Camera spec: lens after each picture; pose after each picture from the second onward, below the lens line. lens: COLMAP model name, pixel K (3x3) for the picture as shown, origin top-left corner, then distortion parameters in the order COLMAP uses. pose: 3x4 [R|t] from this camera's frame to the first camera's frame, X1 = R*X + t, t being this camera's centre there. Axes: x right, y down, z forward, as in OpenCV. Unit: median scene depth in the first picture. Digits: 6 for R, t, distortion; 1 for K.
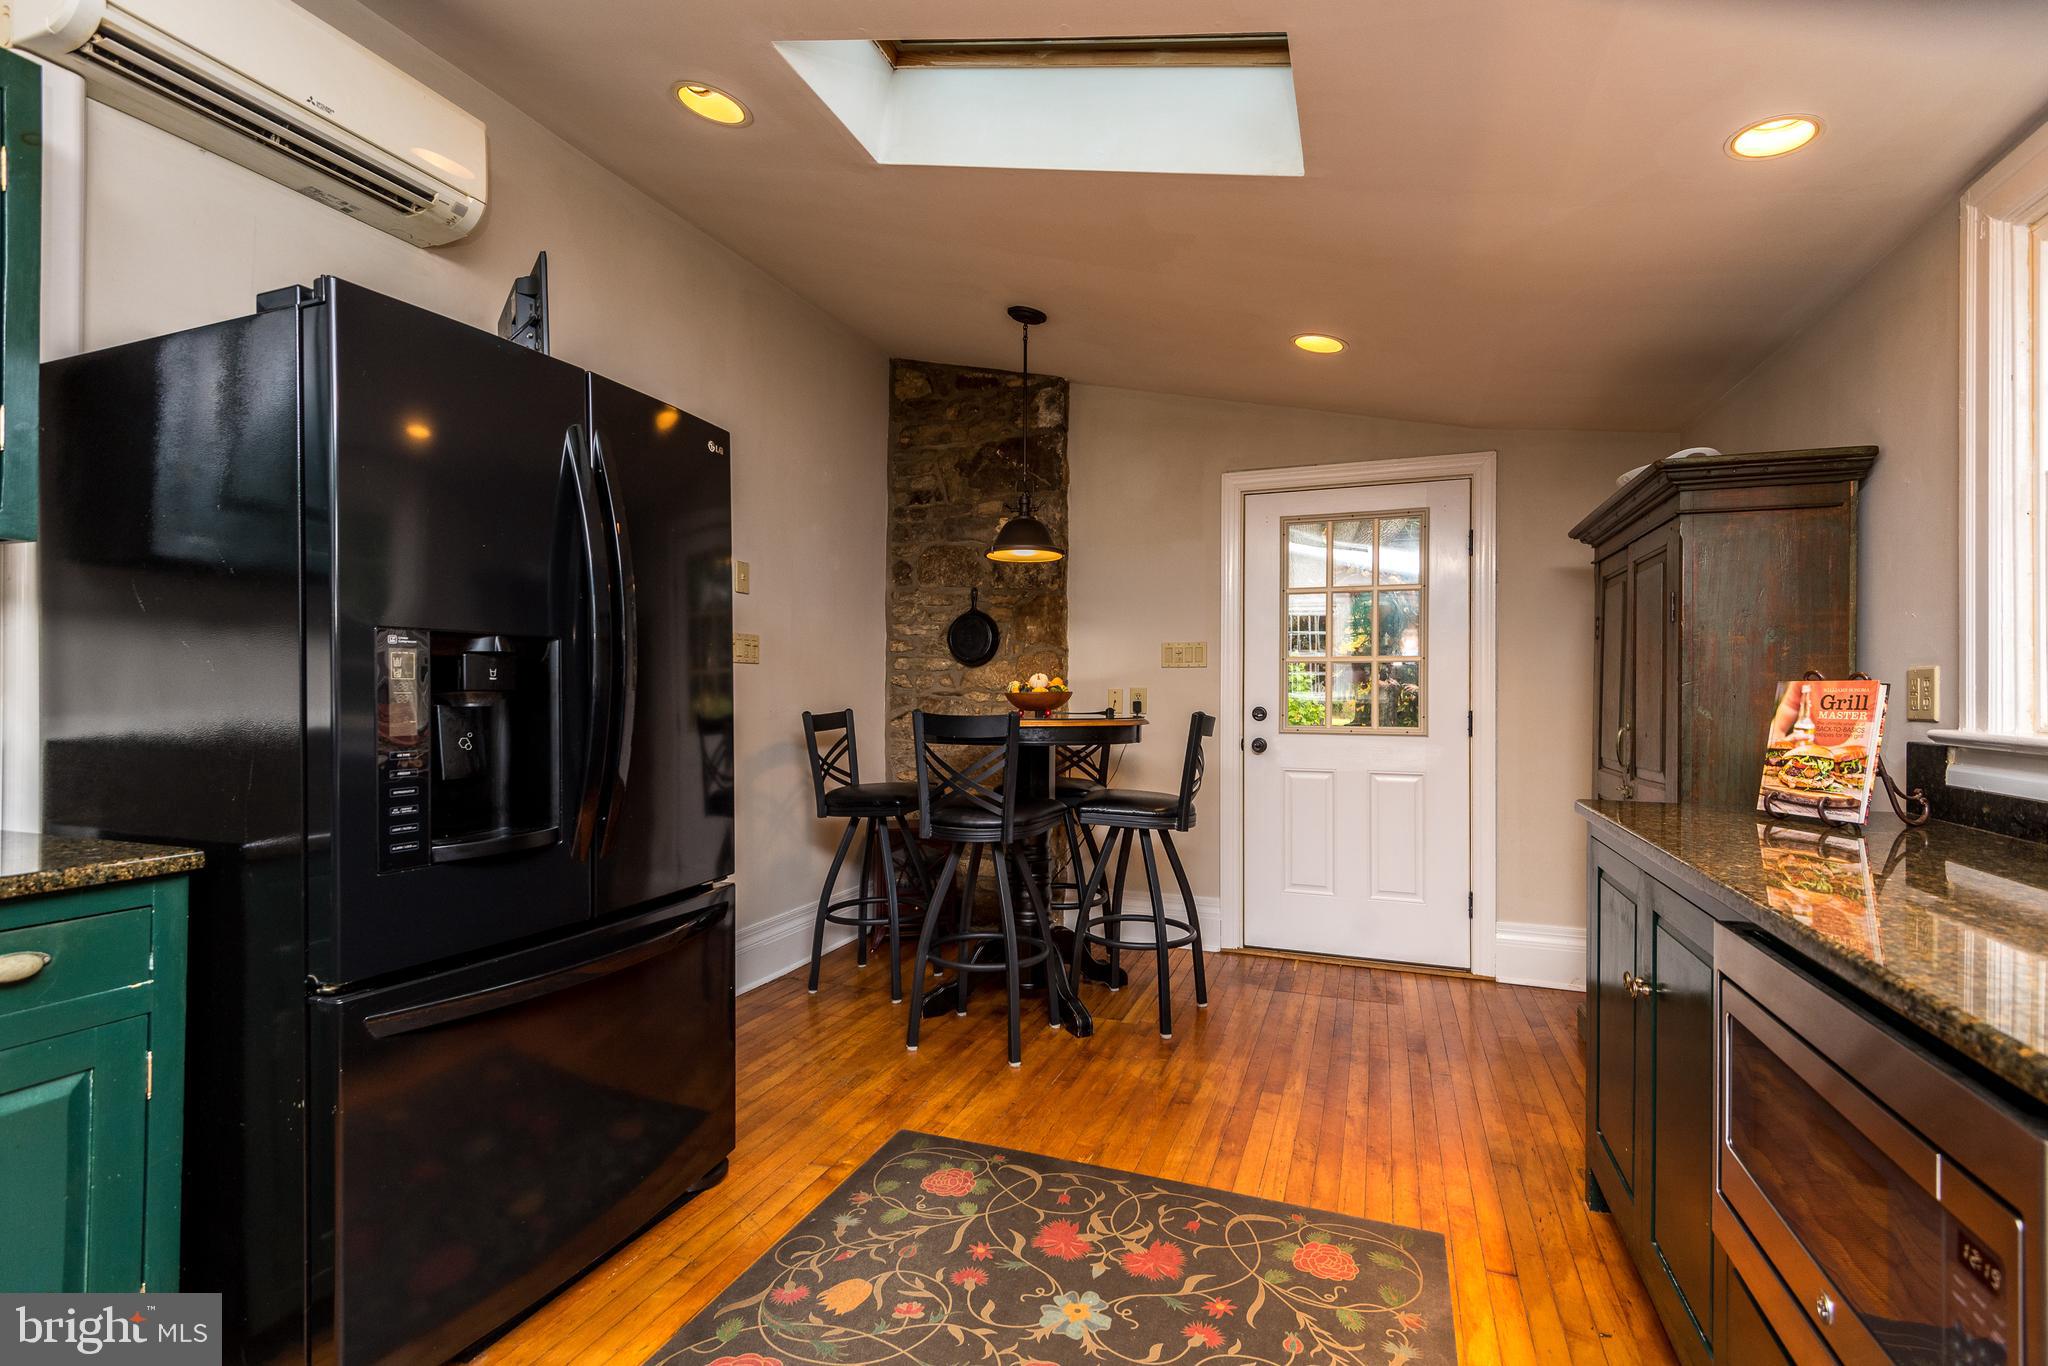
lens RADIAL K [[962.7, 0, 1024.0], [0, 962.7, 683.0], [0, 0, 1]] dist [0.000449, -0.000262]
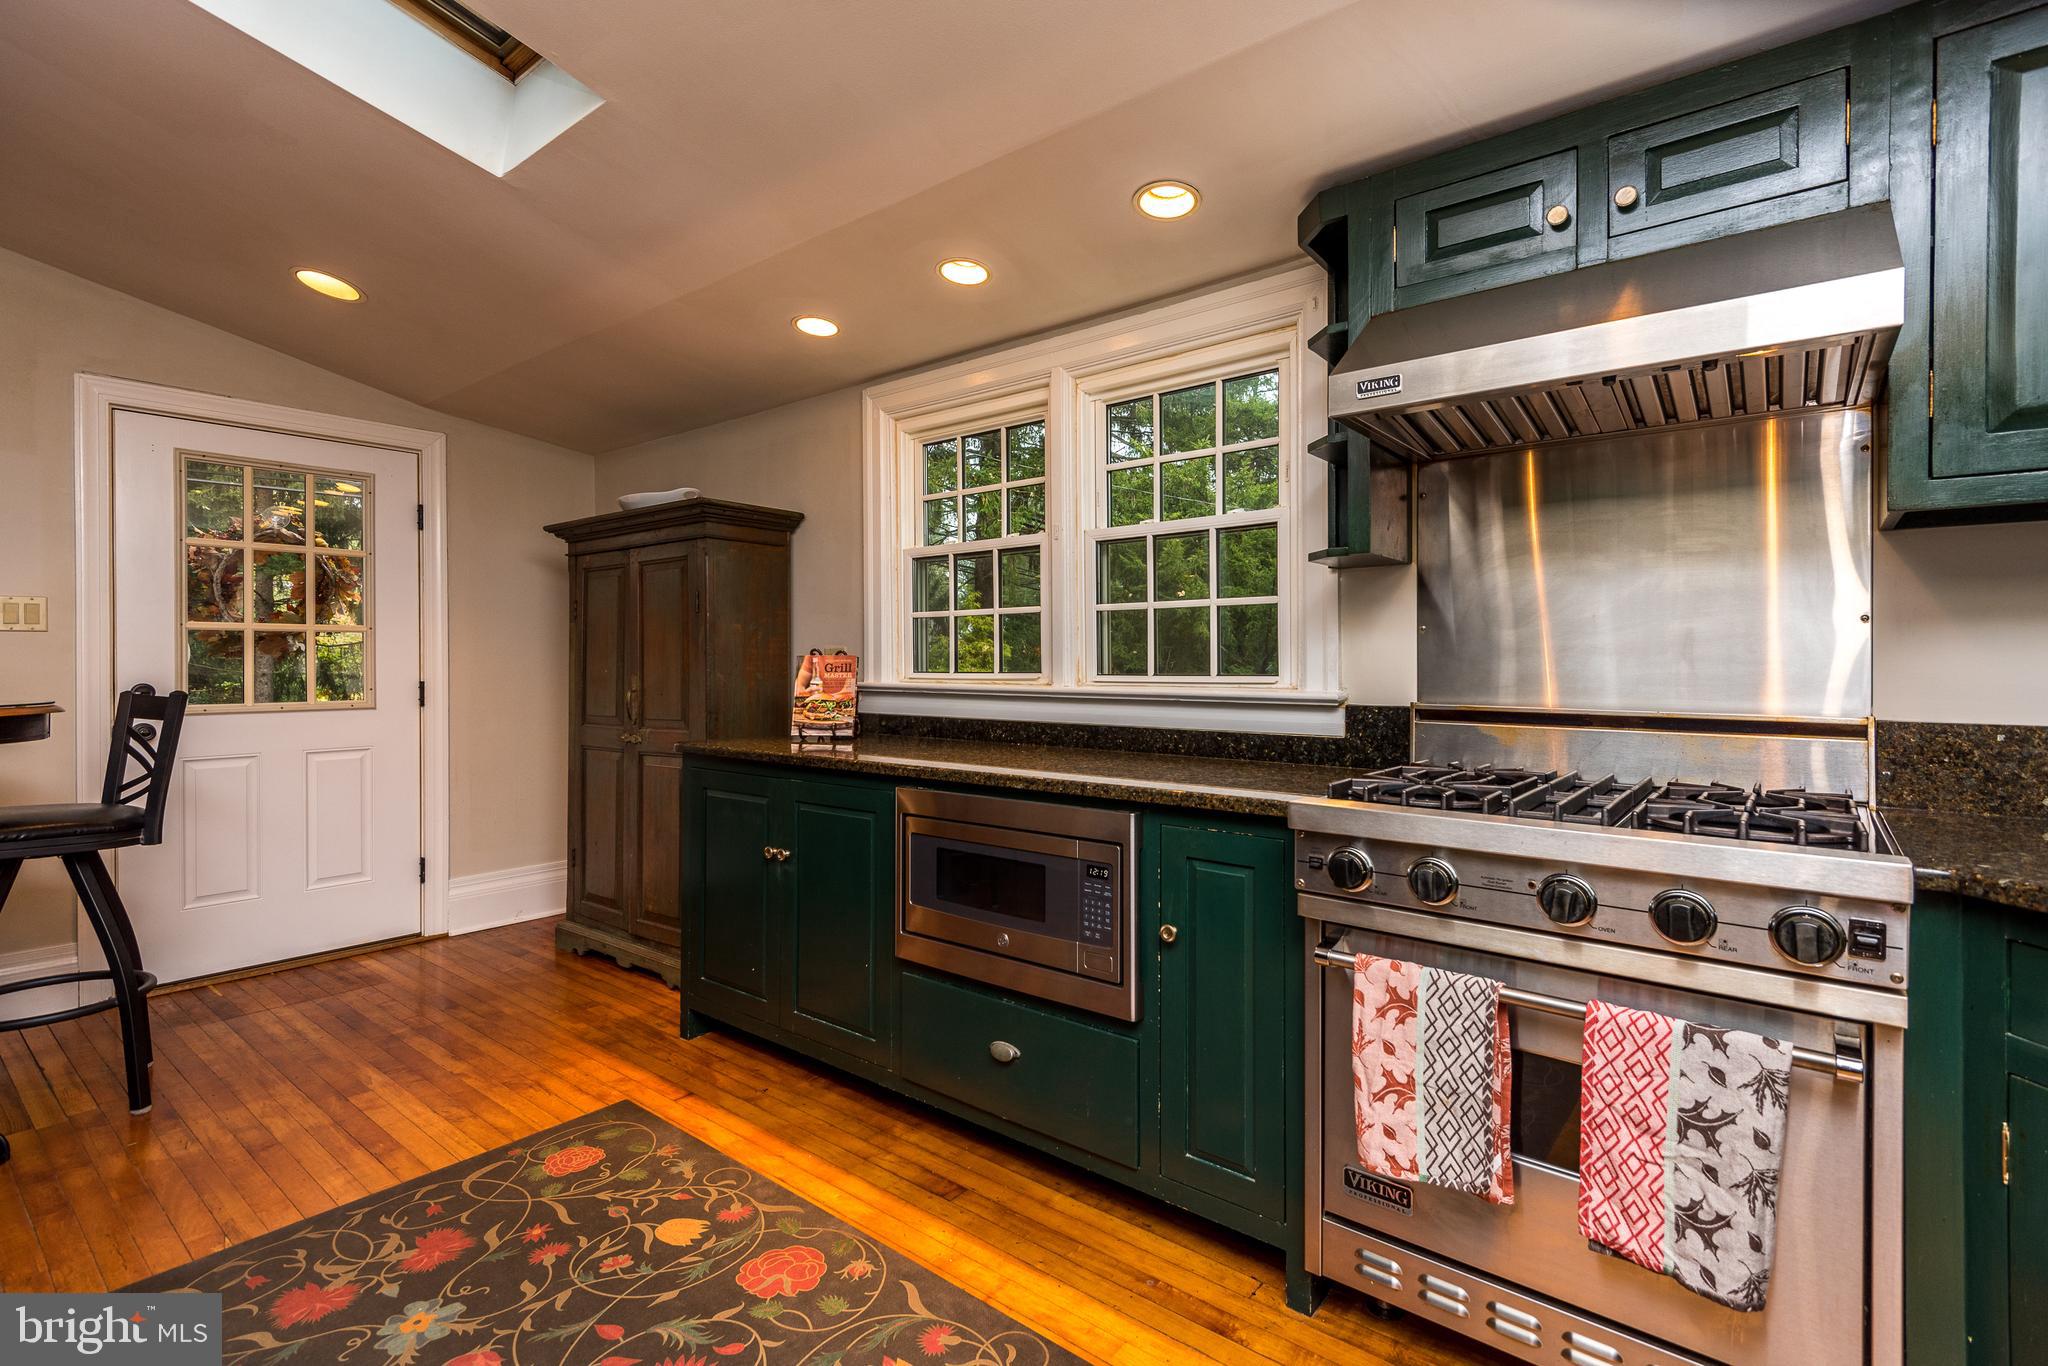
lens RADIAL K [[939.7, 0, 1042.4], [0, 939.7, 661.4], [0, 0, 1]] dist [0.036789, -0.020297]
pose [[0.303851, -0.007064, 0.952694, -0.310613], [-0.003397, 0.999958, 0.008497, -0.003344], [-0.952714, -0.005818, 0.303814, 0.064492]]
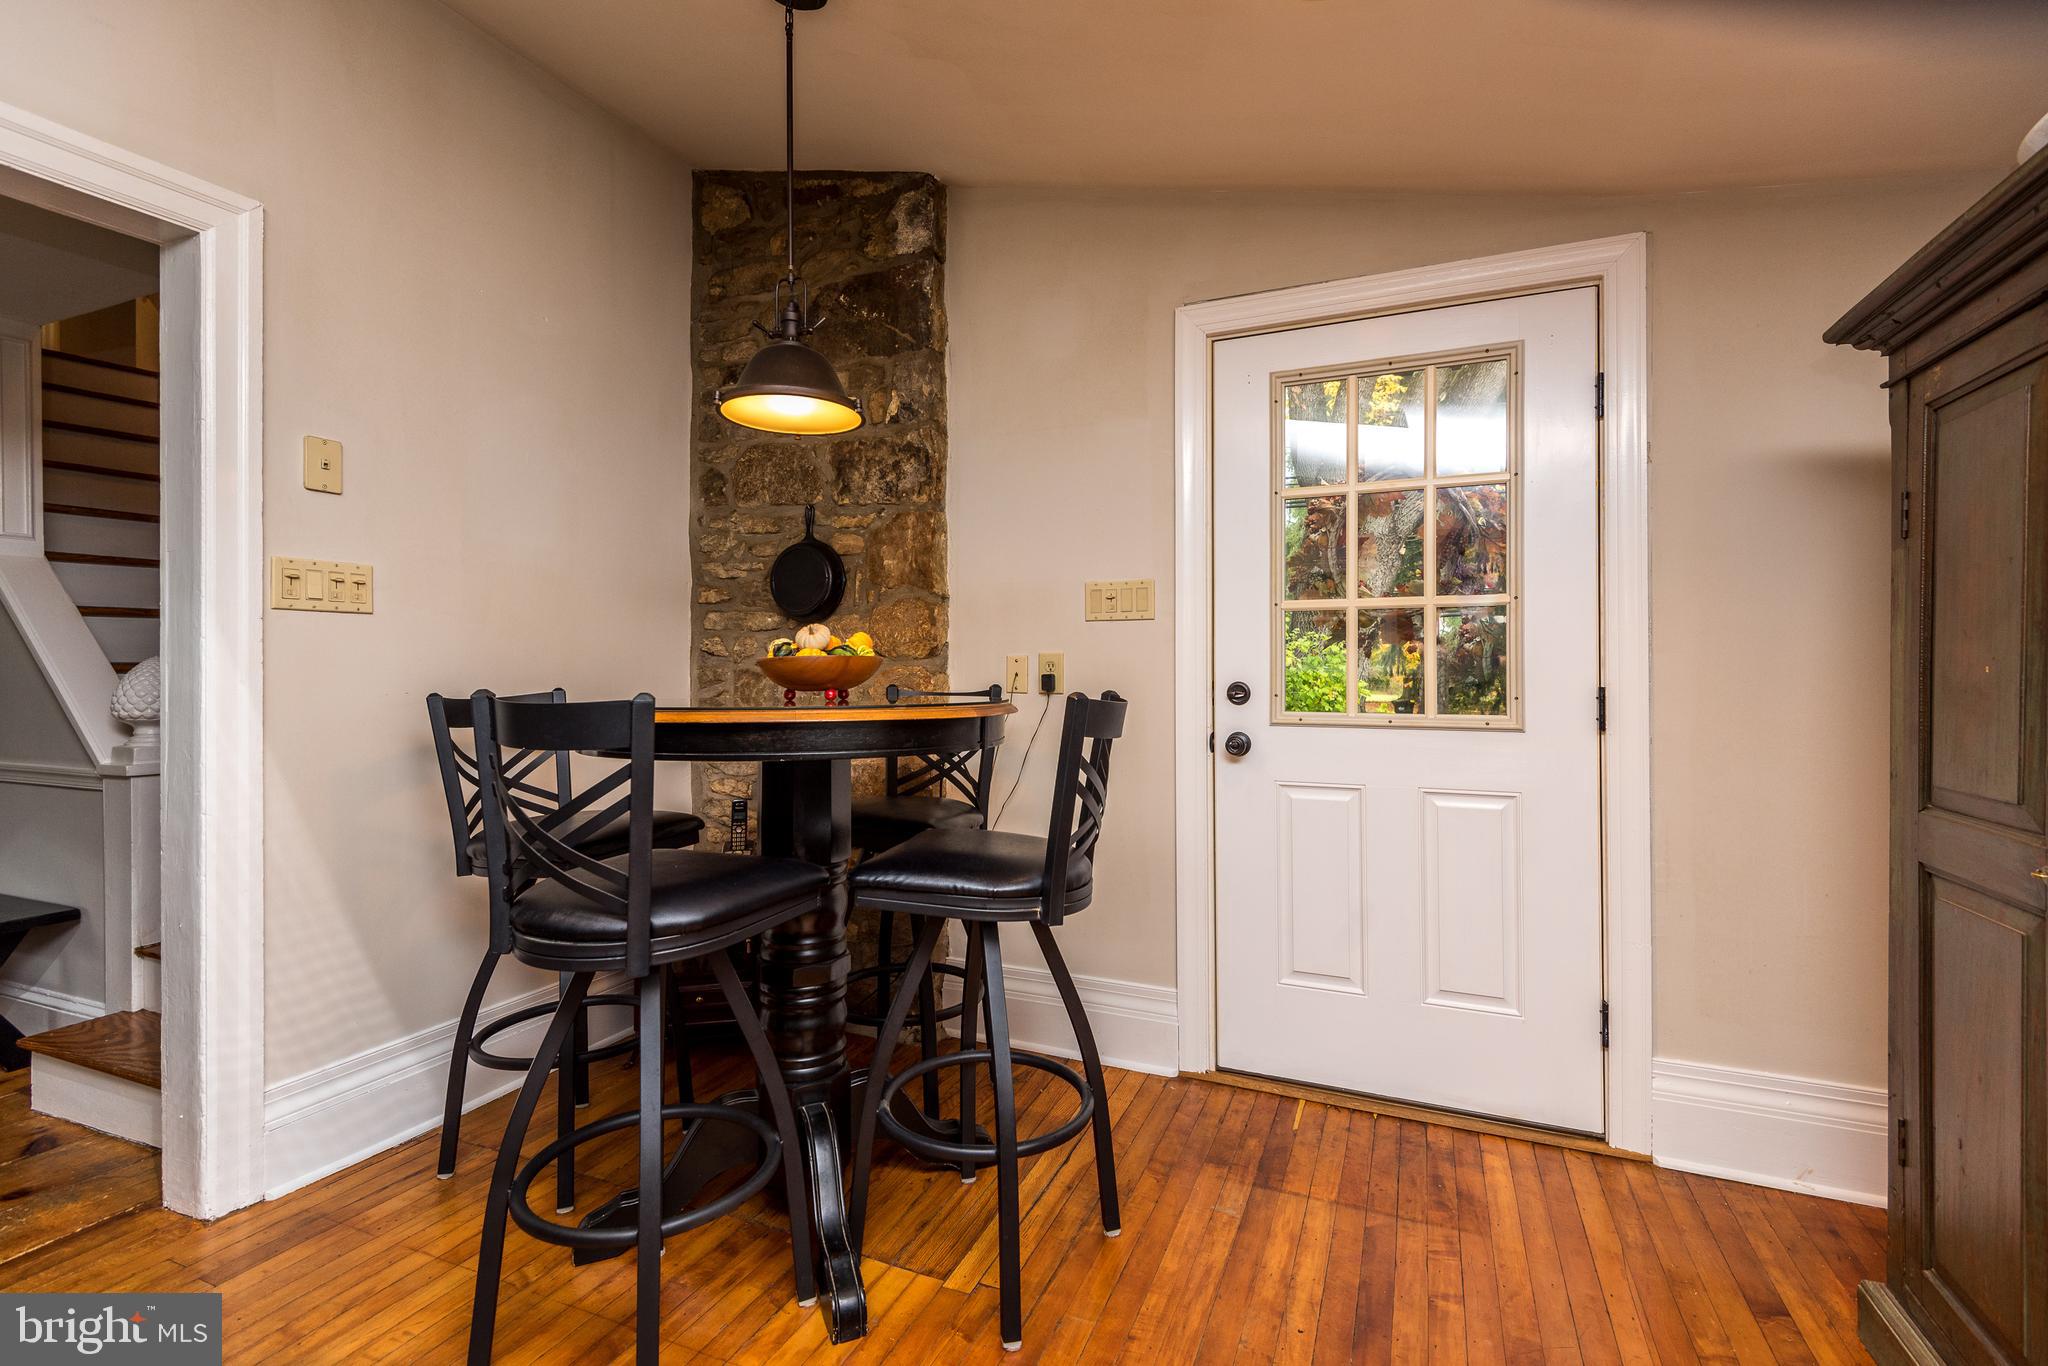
lens RADIAL K [[940.2, 0, 1017.1], [0, 940.2, 659.7], [0, 0, 1]] dist [-0.001983, -0.000520]
pose [[0.998352, -0.006802, -0.056989, 0.152873], [0.006763, 0.999977, -0.000868, 0.011121], [0.056994, 0.000481, 0.998374, 0.435090]]
